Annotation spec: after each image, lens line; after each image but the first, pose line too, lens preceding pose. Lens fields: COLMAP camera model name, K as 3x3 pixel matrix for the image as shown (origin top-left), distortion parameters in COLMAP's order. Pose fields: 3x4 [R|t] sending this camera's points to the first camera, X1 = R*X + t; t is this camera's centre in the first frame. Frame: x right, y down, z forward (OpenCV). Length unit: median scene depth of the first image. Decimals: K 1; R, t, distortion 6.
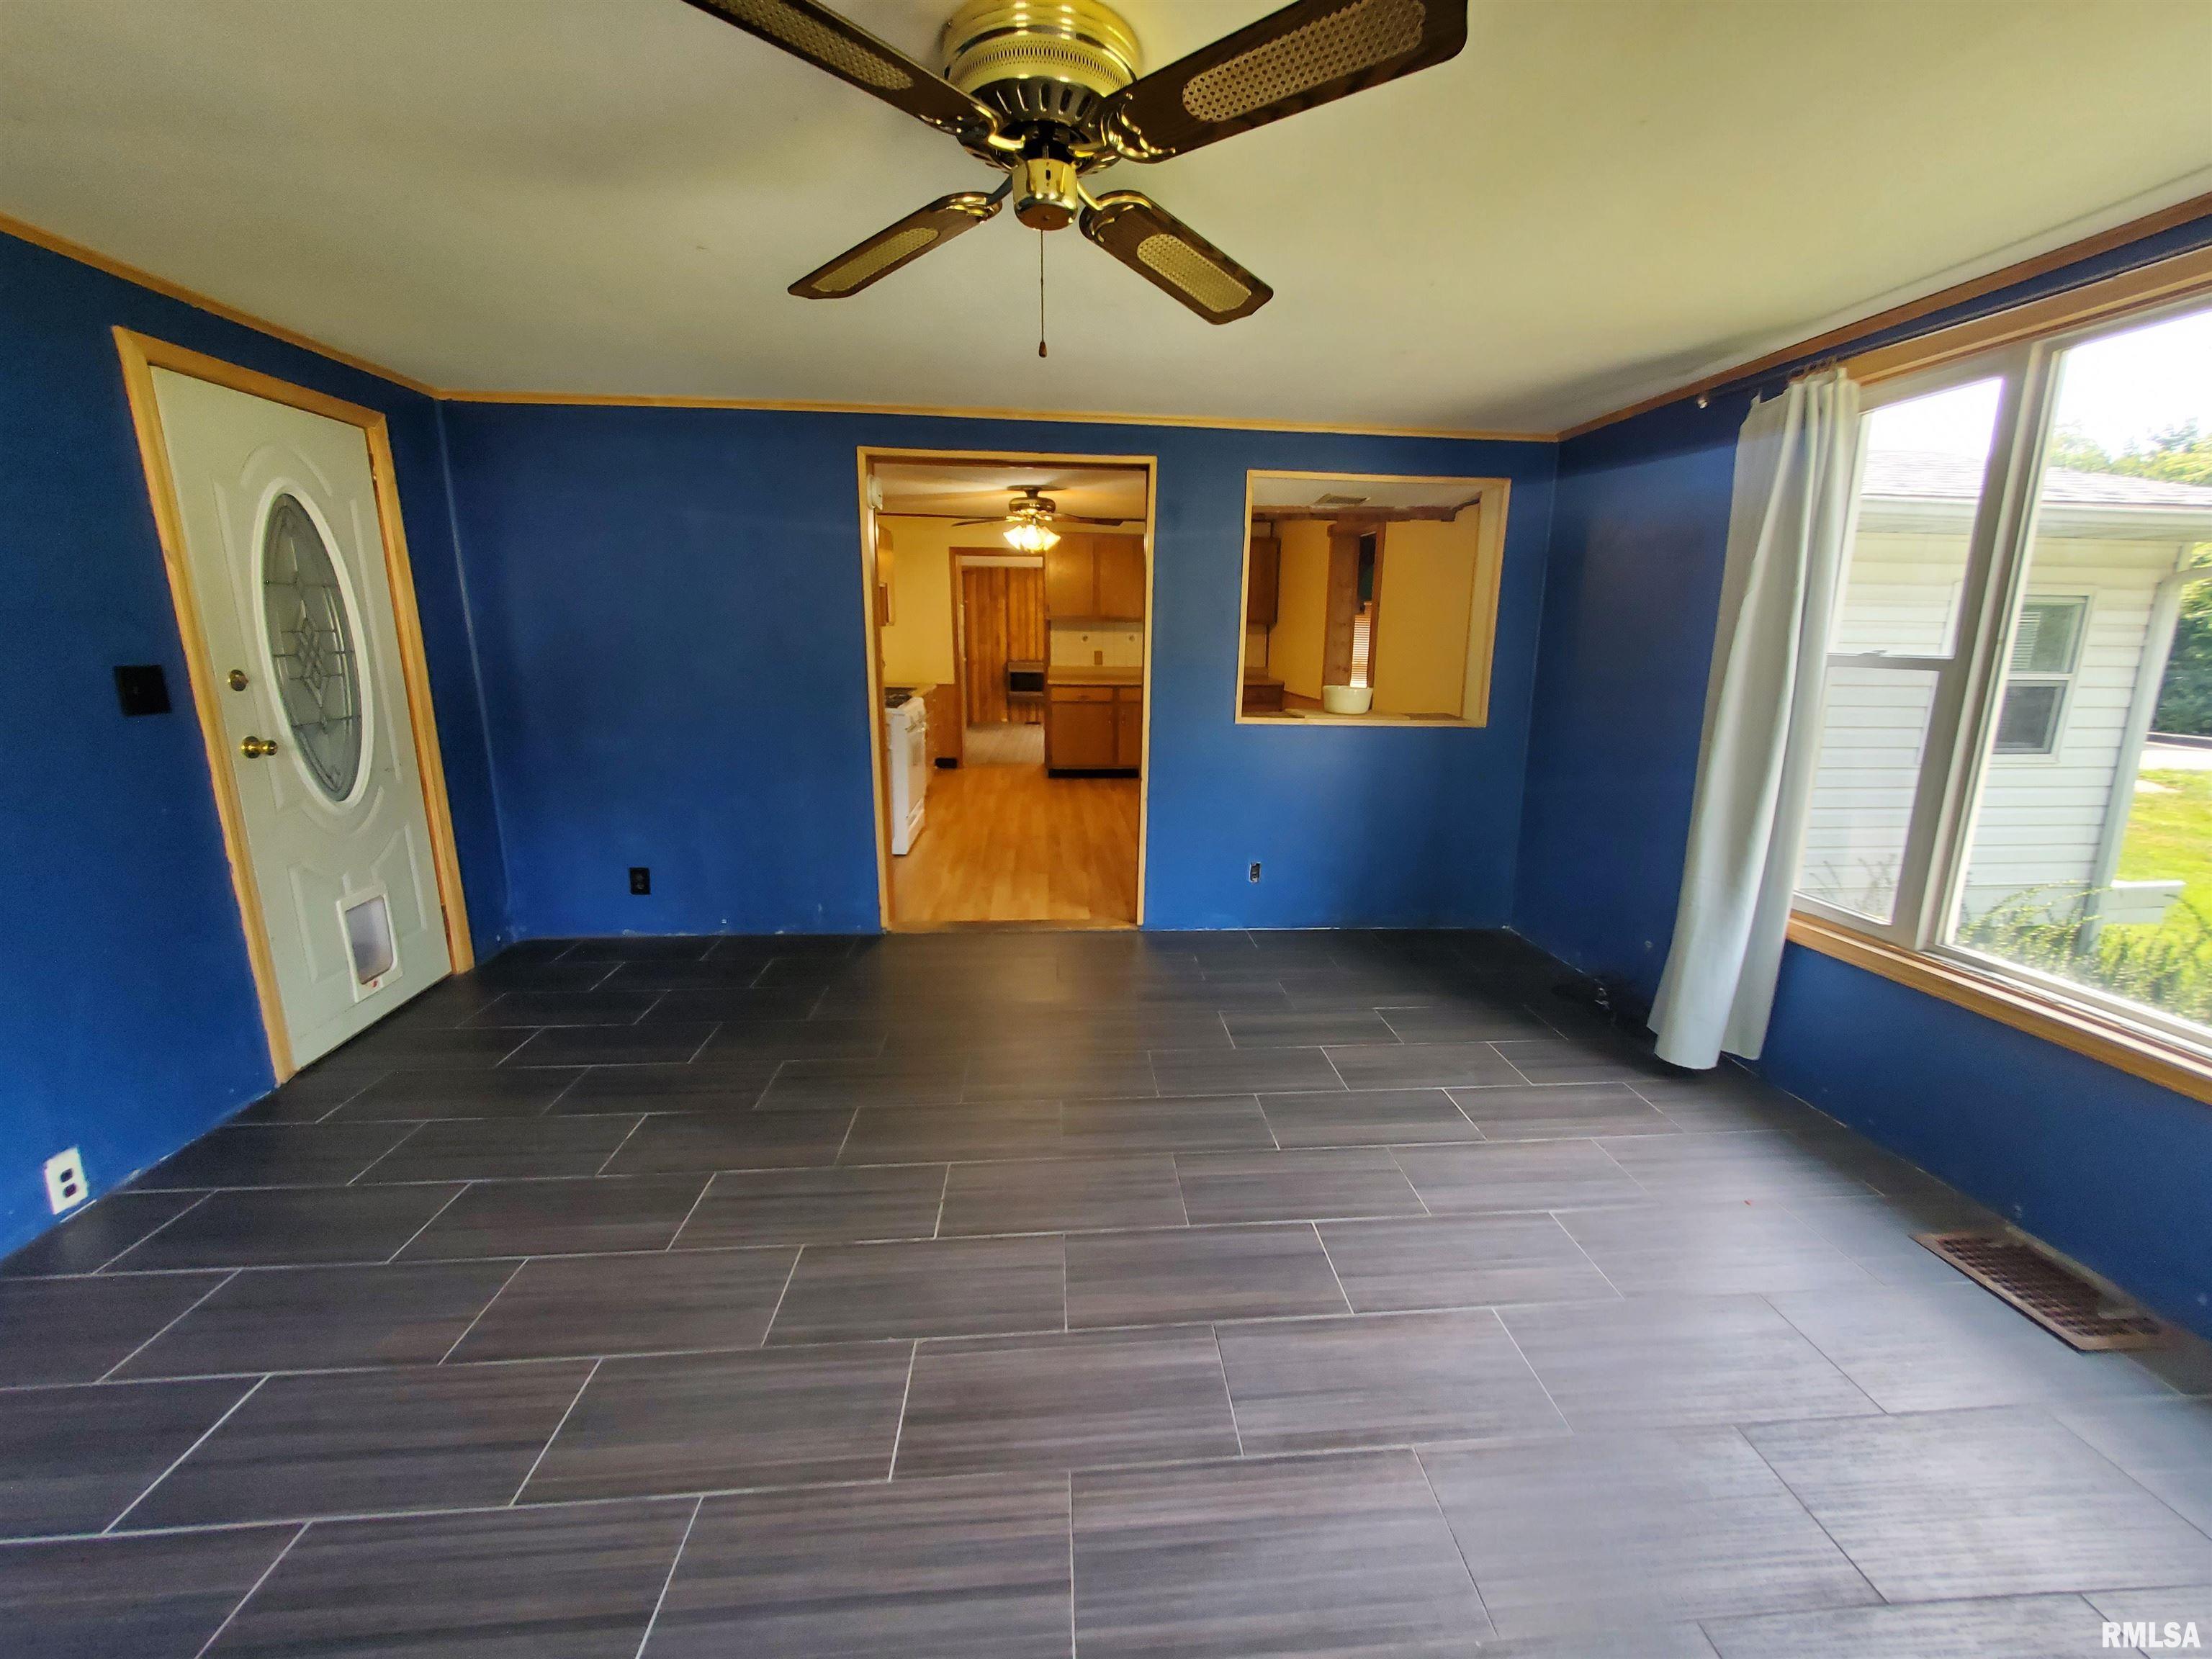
lens RADIAL K [[883.6, 0, 1111.9], [0, 883.6, 822.0], [0, 0, 1]] dist [0.004627, -0.003166]
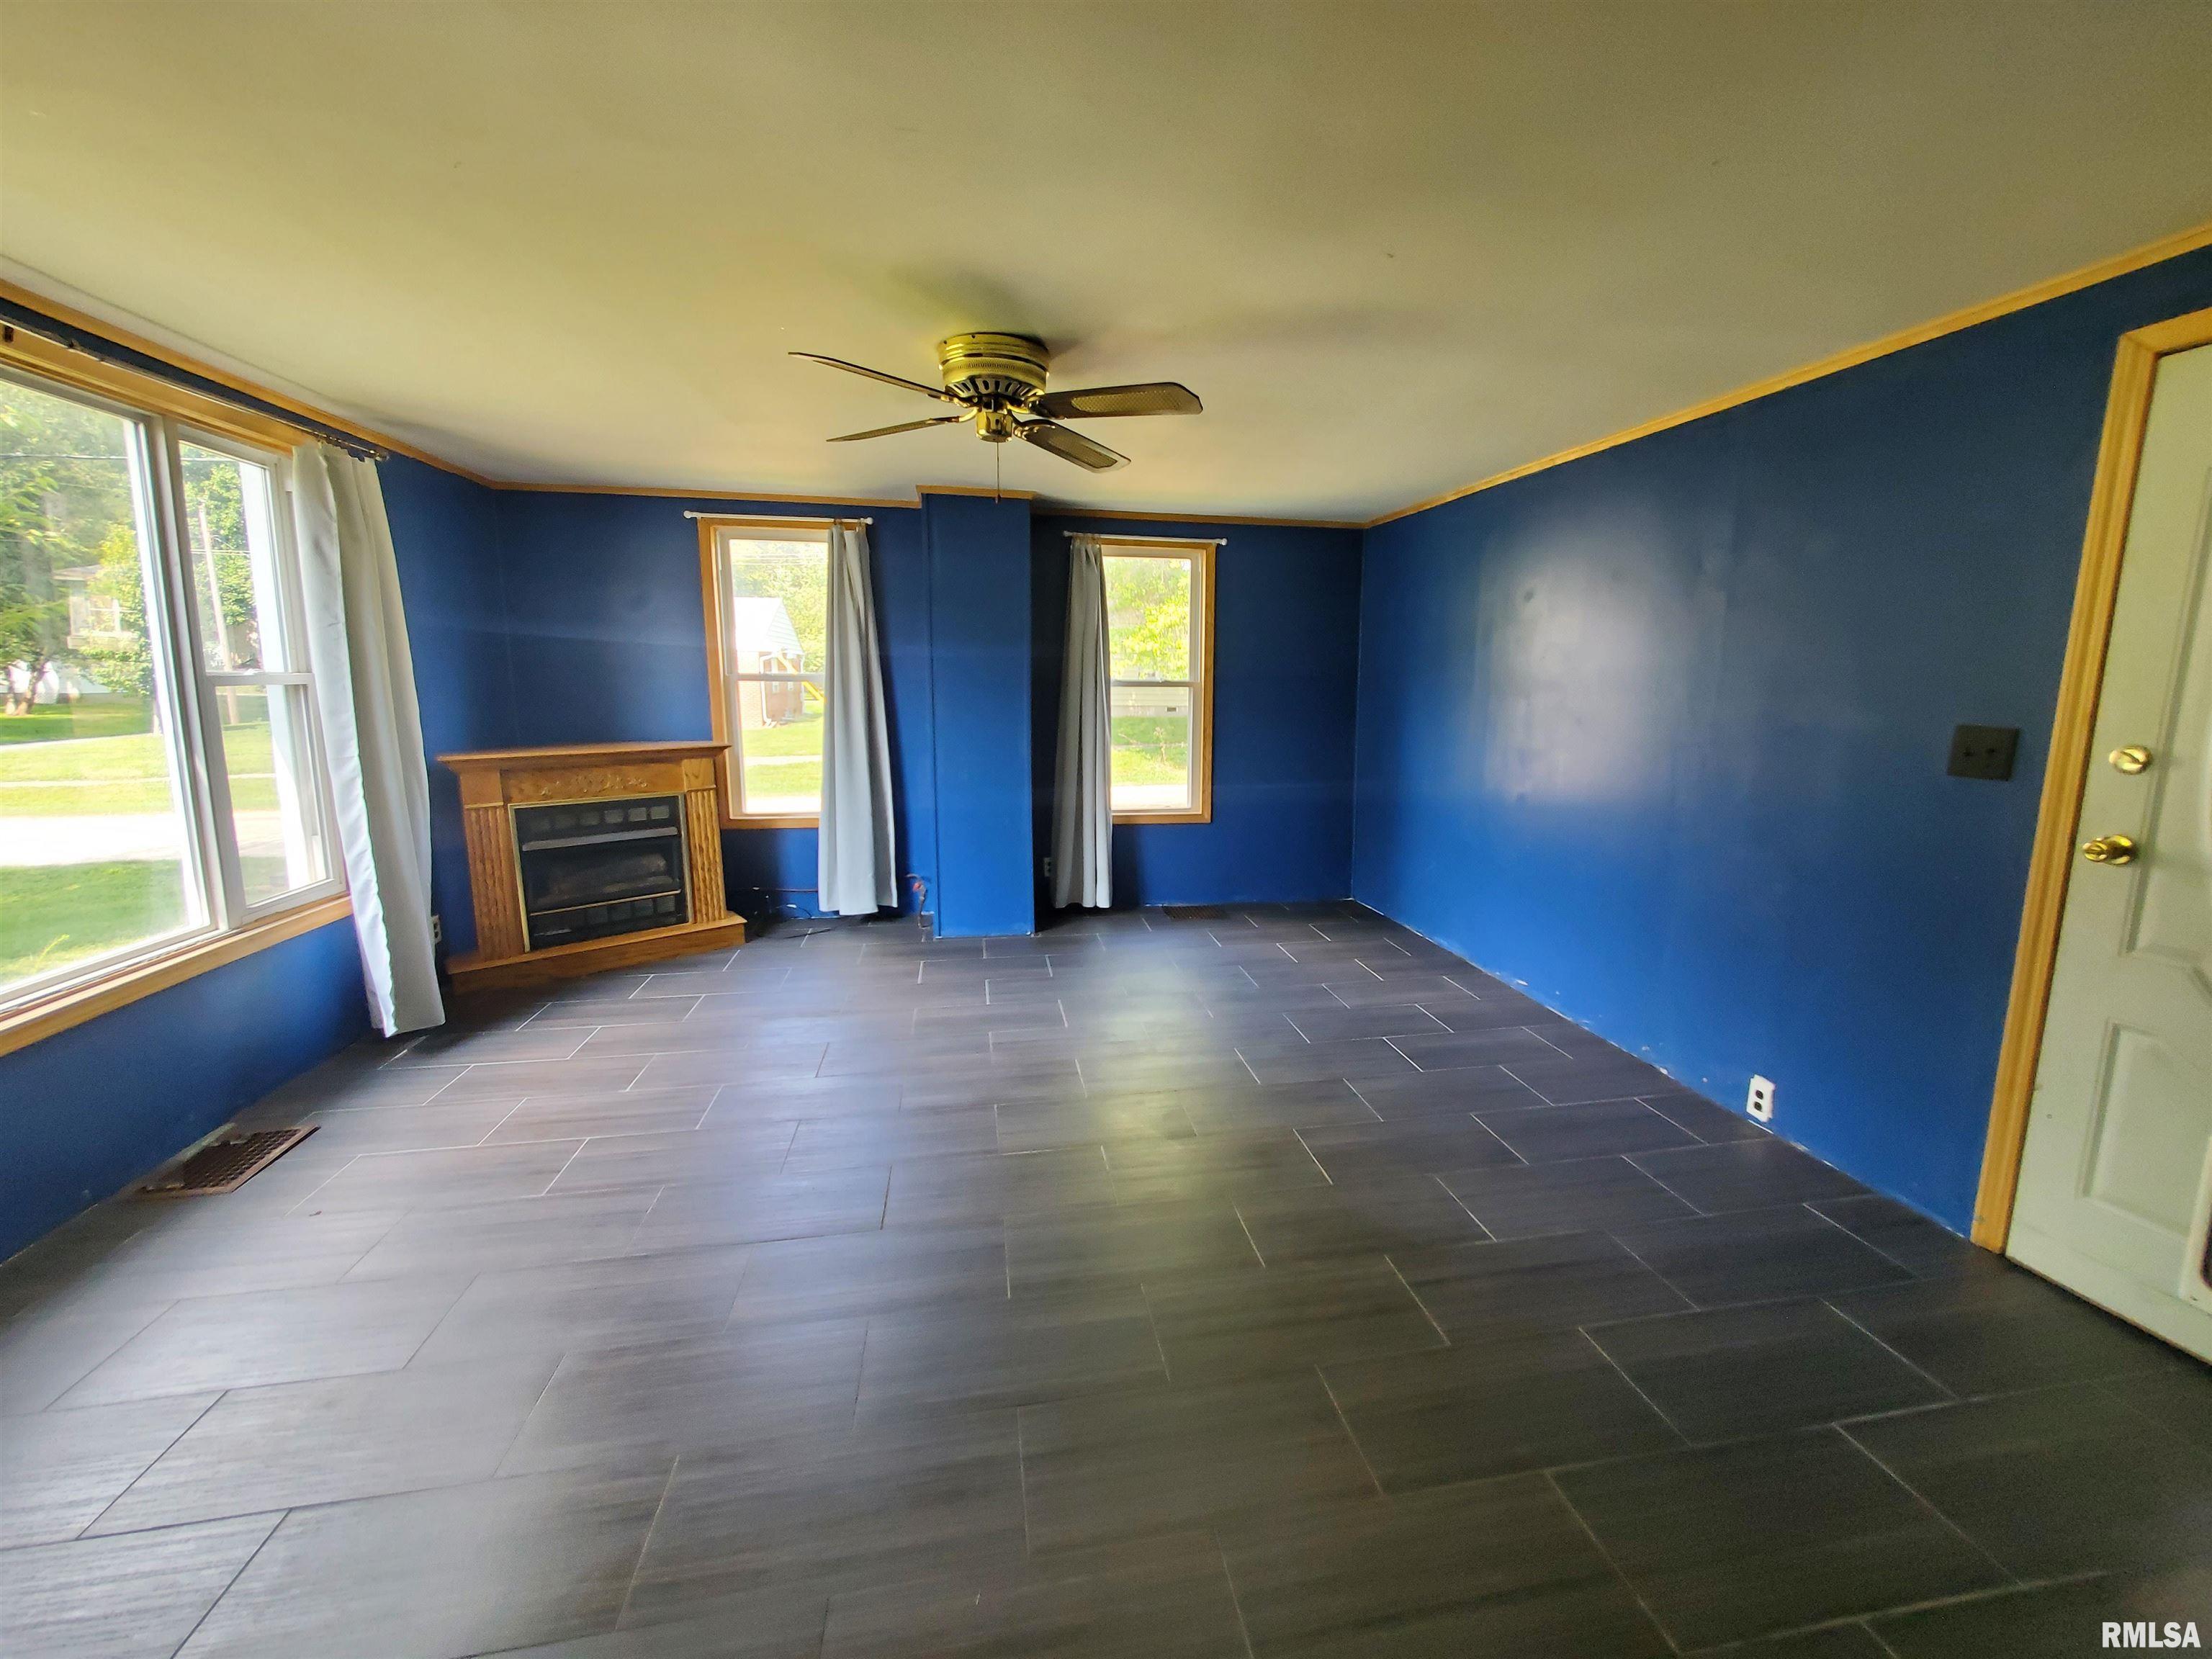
lens RADIAL K [[883.6, 0, 1128.0], [0, 883.6, 819.2], [0, 0, 1]] dist [0.004627, -0.003166]
pose [[-0.994191, -0.002249, -0.107604, -0.101788], [-0.041076, 0.932033, 0.360038, -0.414184], [0.099481, 0.362367, -0.926711, 1.955692]]
